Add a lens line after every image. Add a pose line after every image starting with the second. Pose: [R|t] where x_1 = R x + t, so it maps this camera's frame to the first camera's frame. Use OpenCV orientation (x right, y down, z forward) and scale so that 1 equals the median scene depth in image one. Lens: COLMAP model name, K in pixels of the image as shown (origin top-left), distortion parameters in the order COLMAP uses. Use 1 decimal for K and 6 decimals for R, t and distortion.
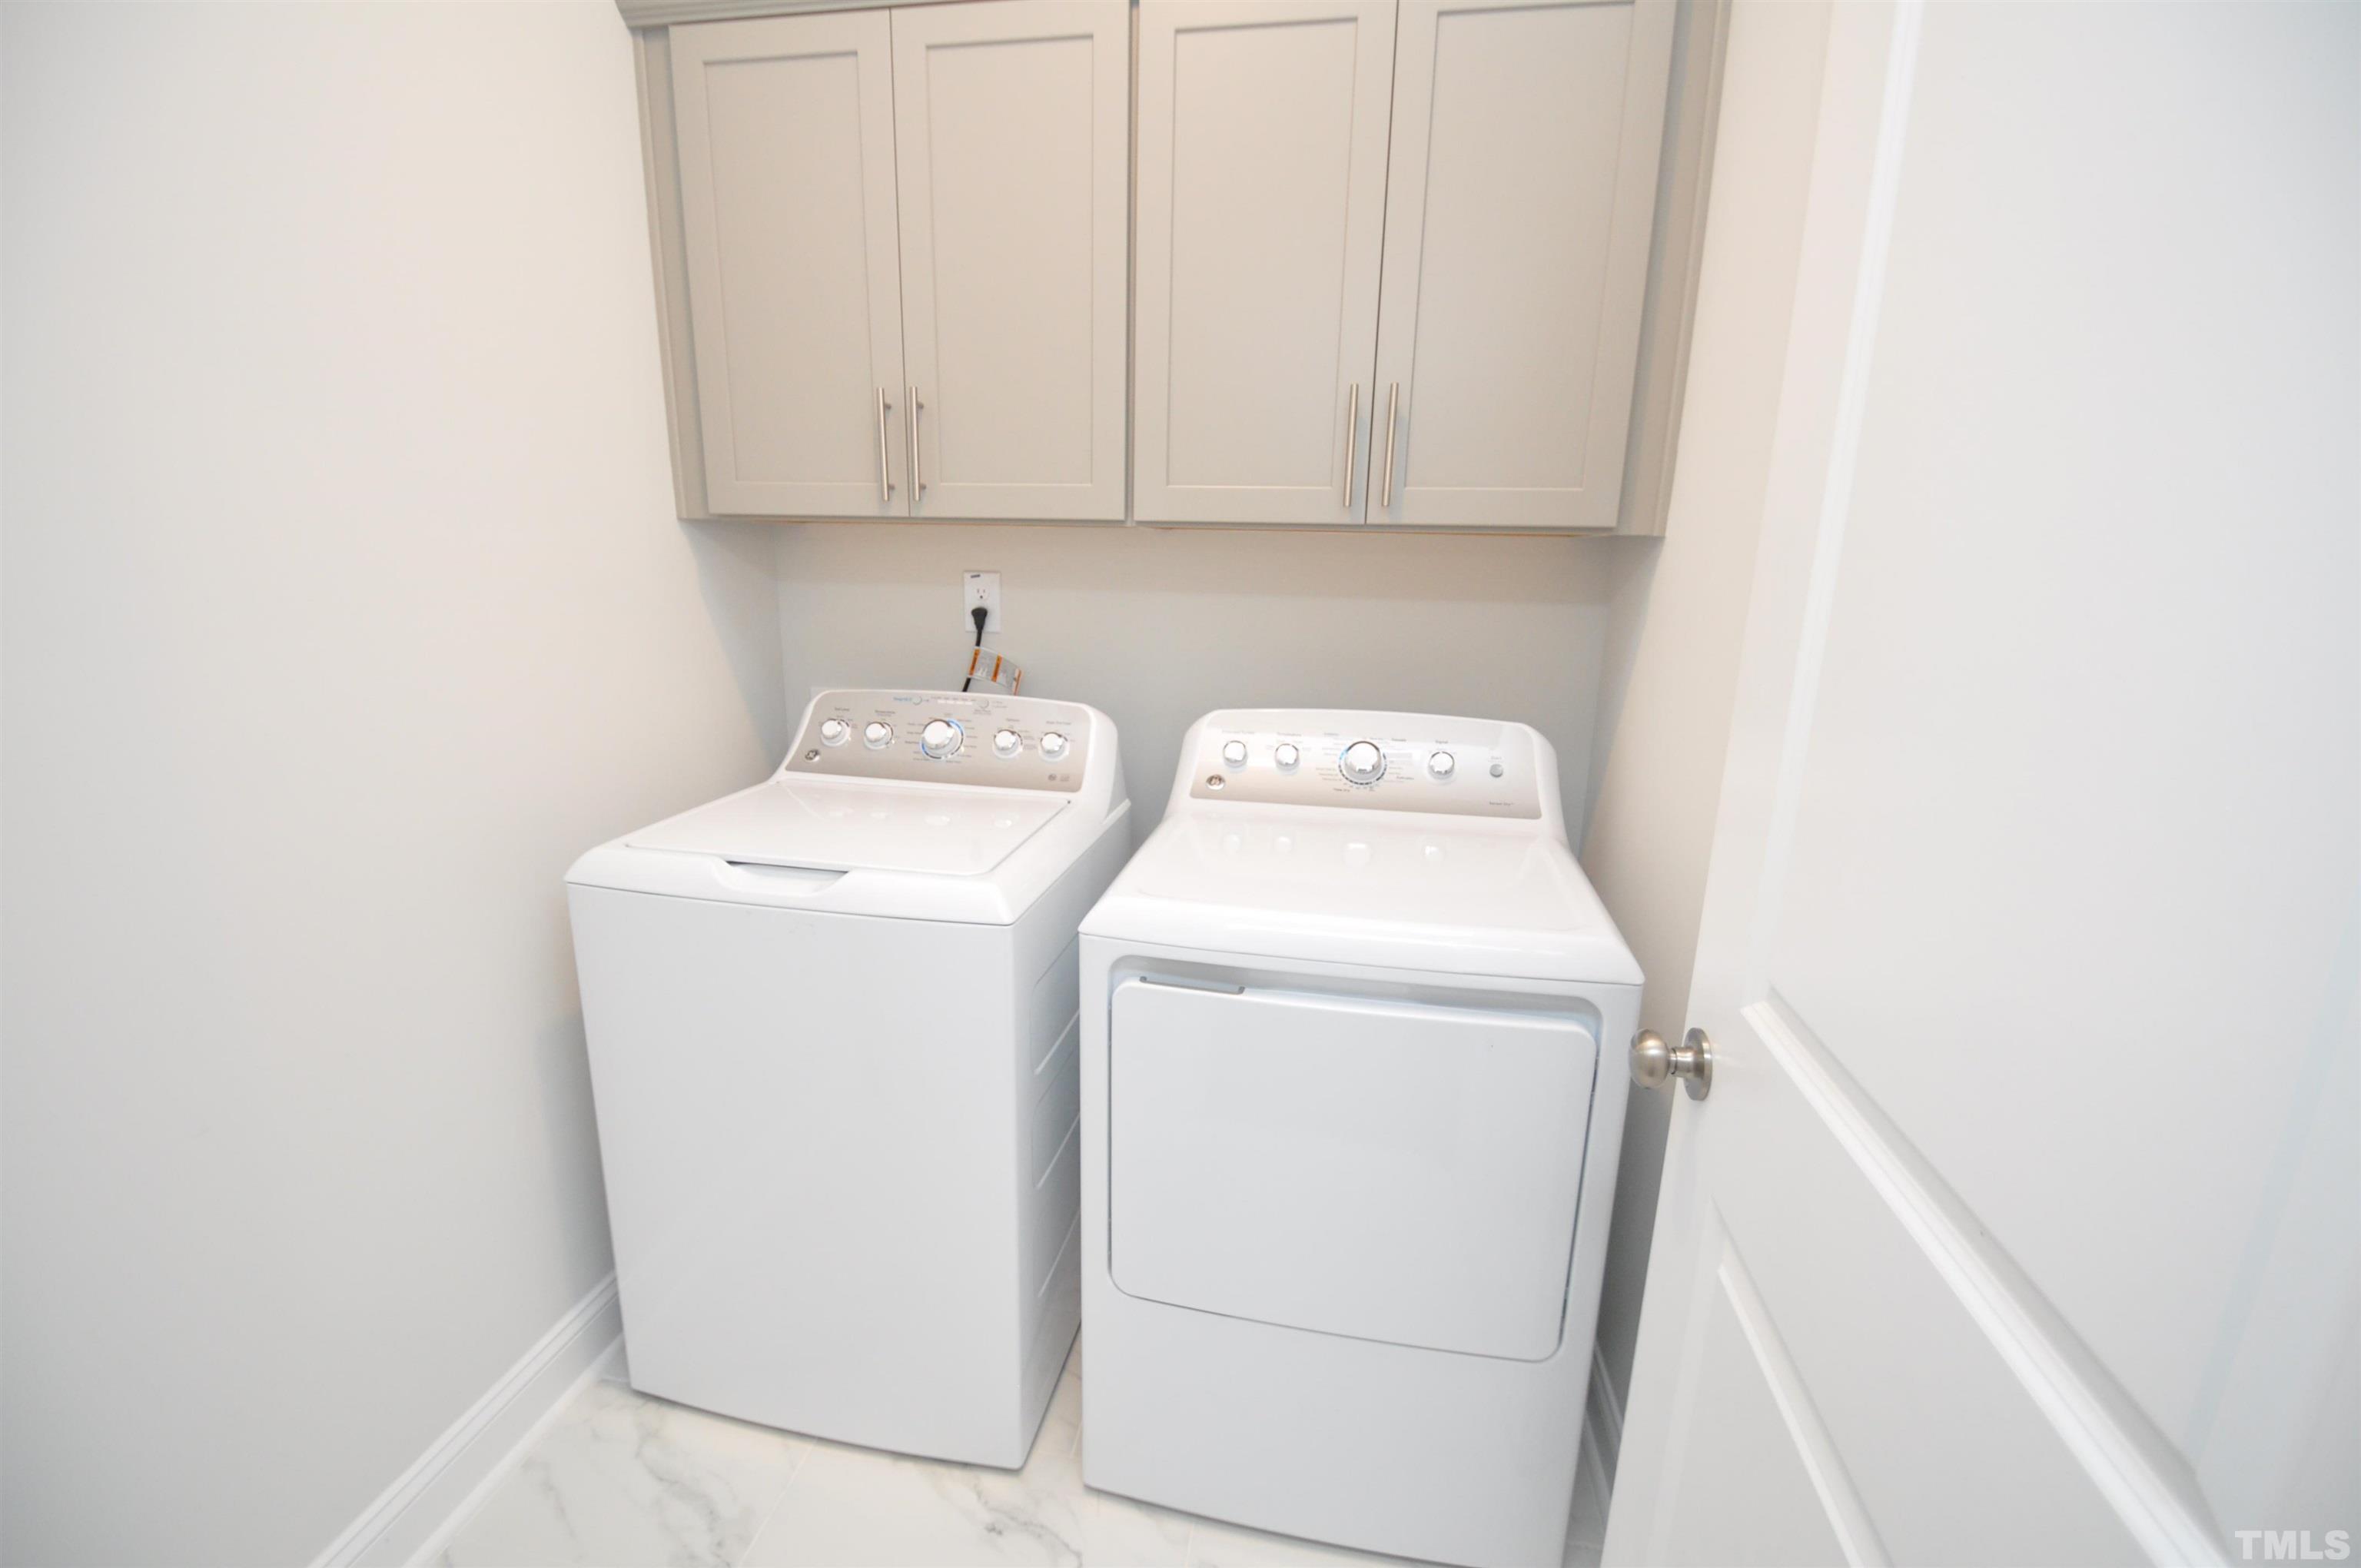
lens RADIAL K [[1036.6, 0, 1161.3], [0, 1036.6, 801.8], [0, 0, 1]] dist [0.002173, -0.006148]
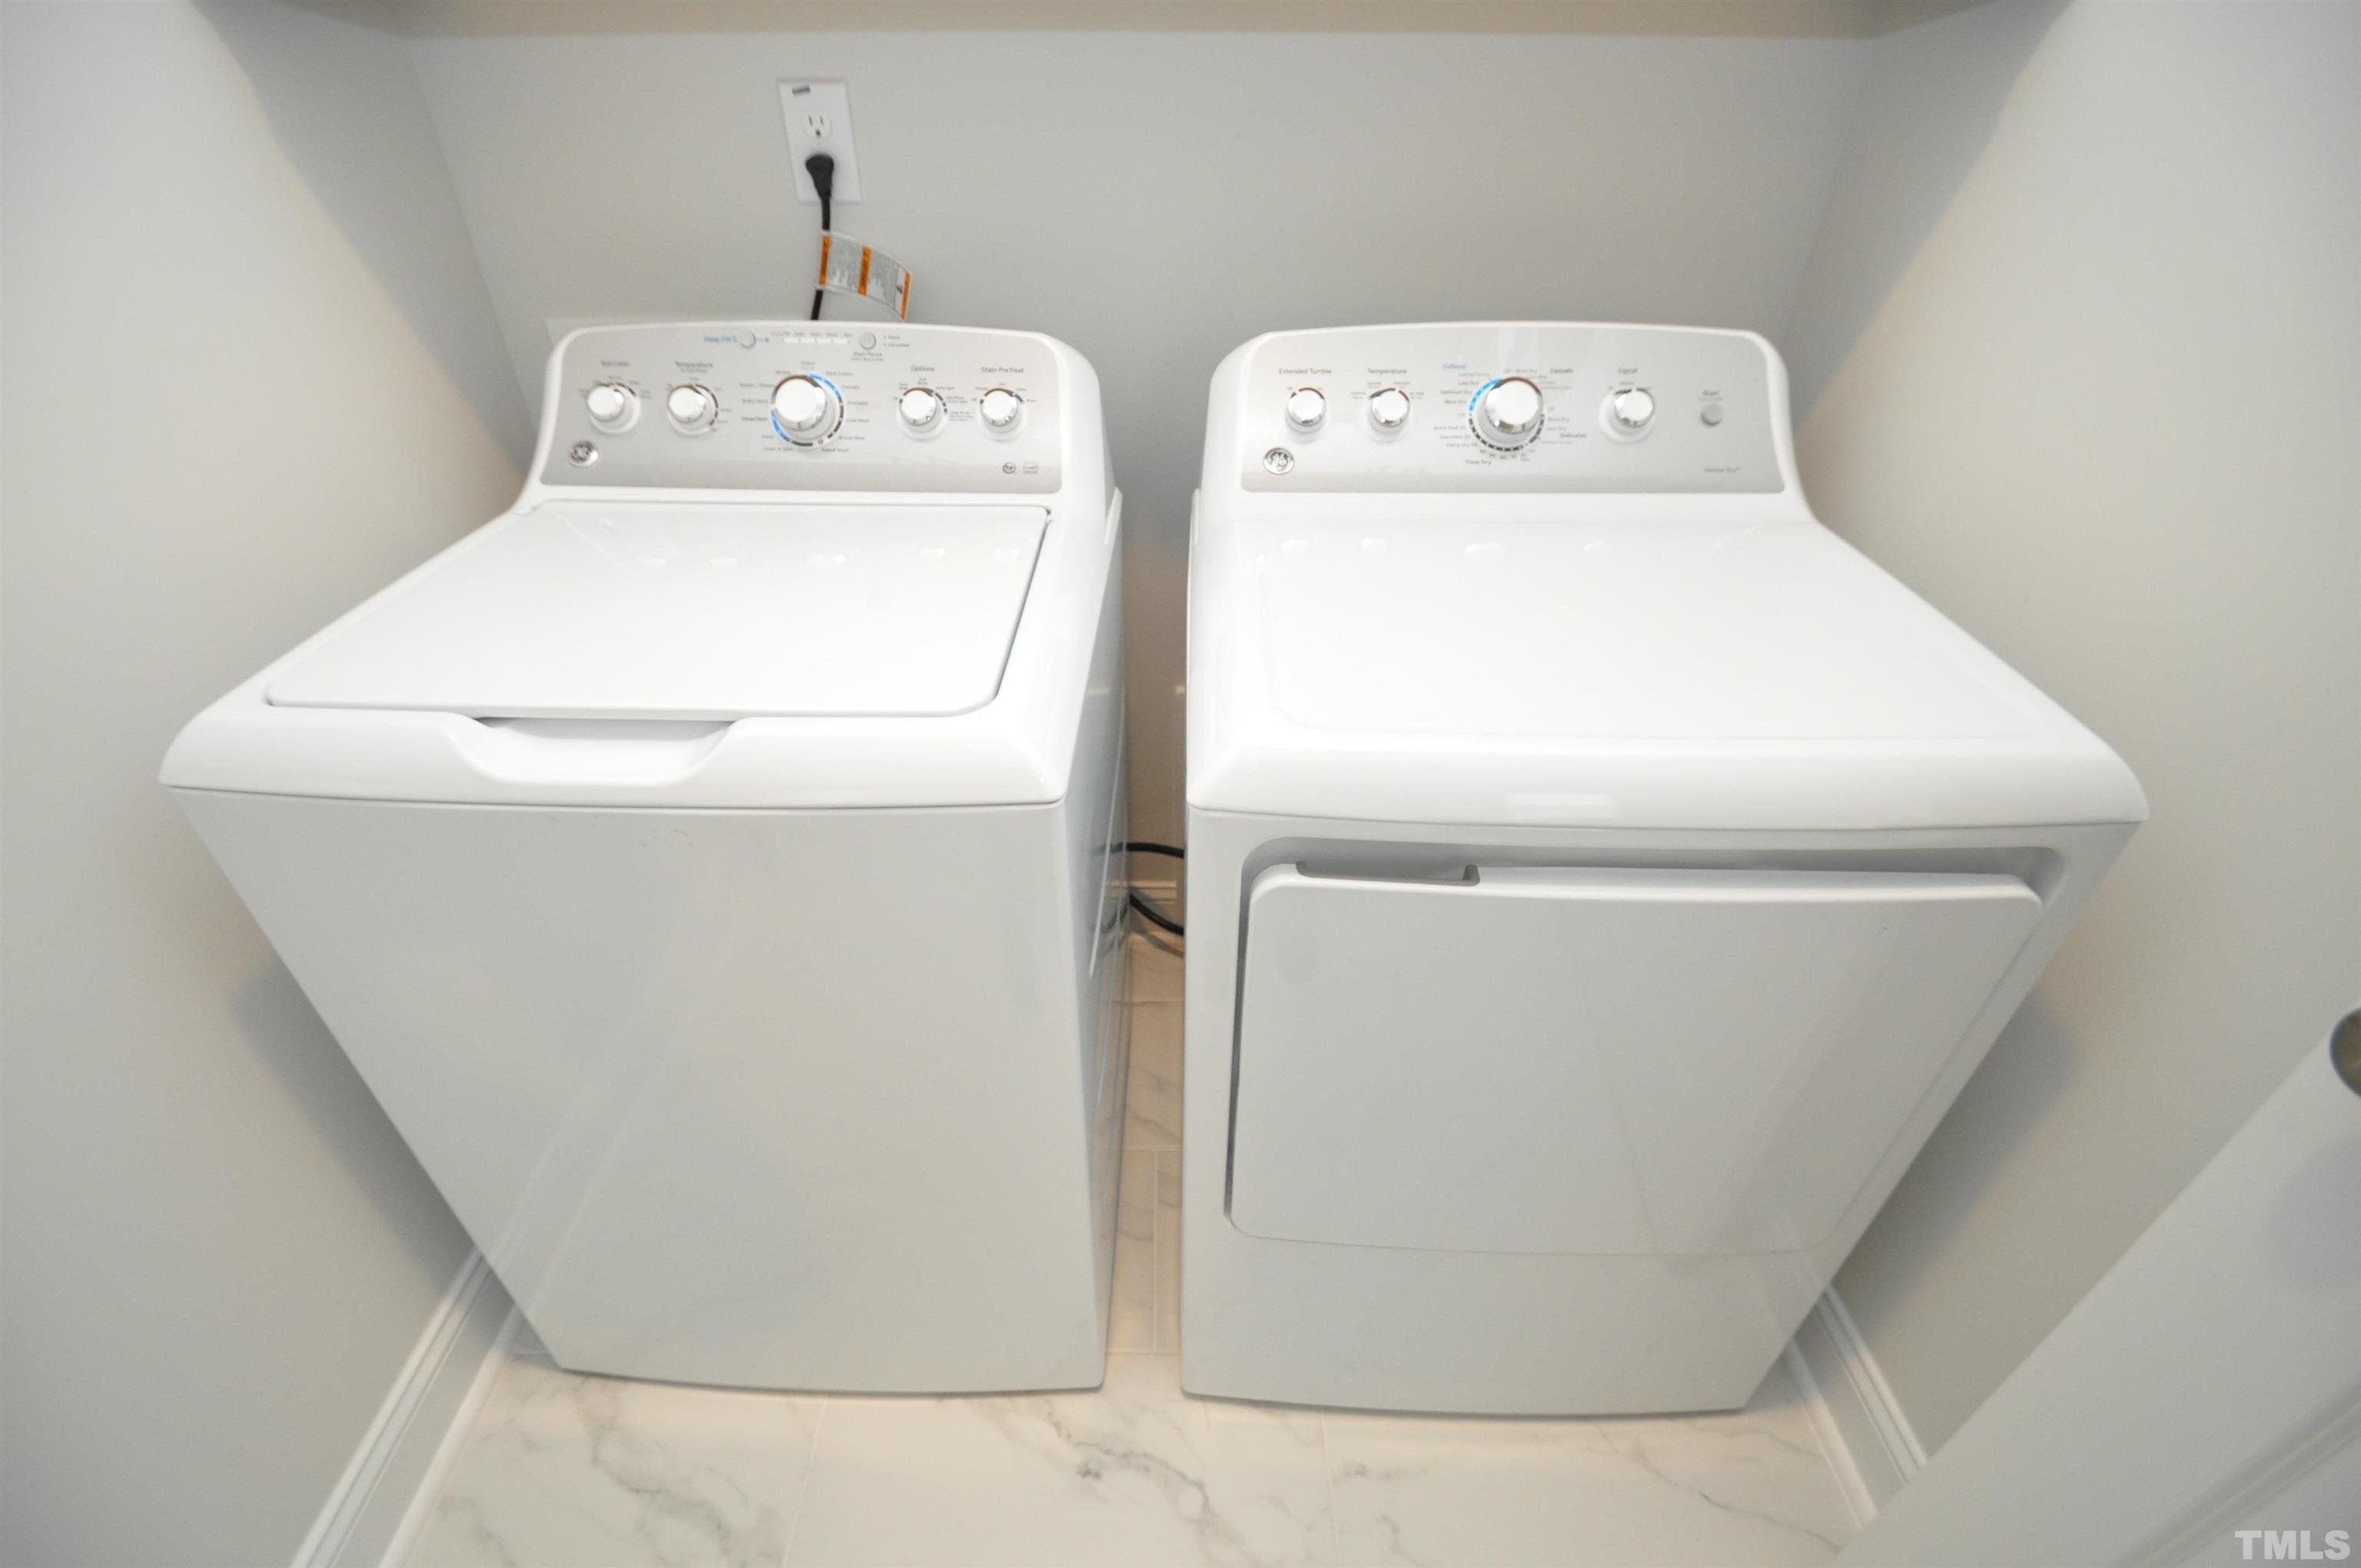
lens RADIAL K [[1014.7, 0, 1160.8], [0, 1014.7, 800.0], [0, 0, 1]] dist [0.011573, -0.015970]
pose [[0.983626, -0.119142, 0.135225, -0.125230], [0.061184, 0.926509, 0.371265, -0.061585], [-0.169521, -0.356912, 0.918628, 0.373256]]
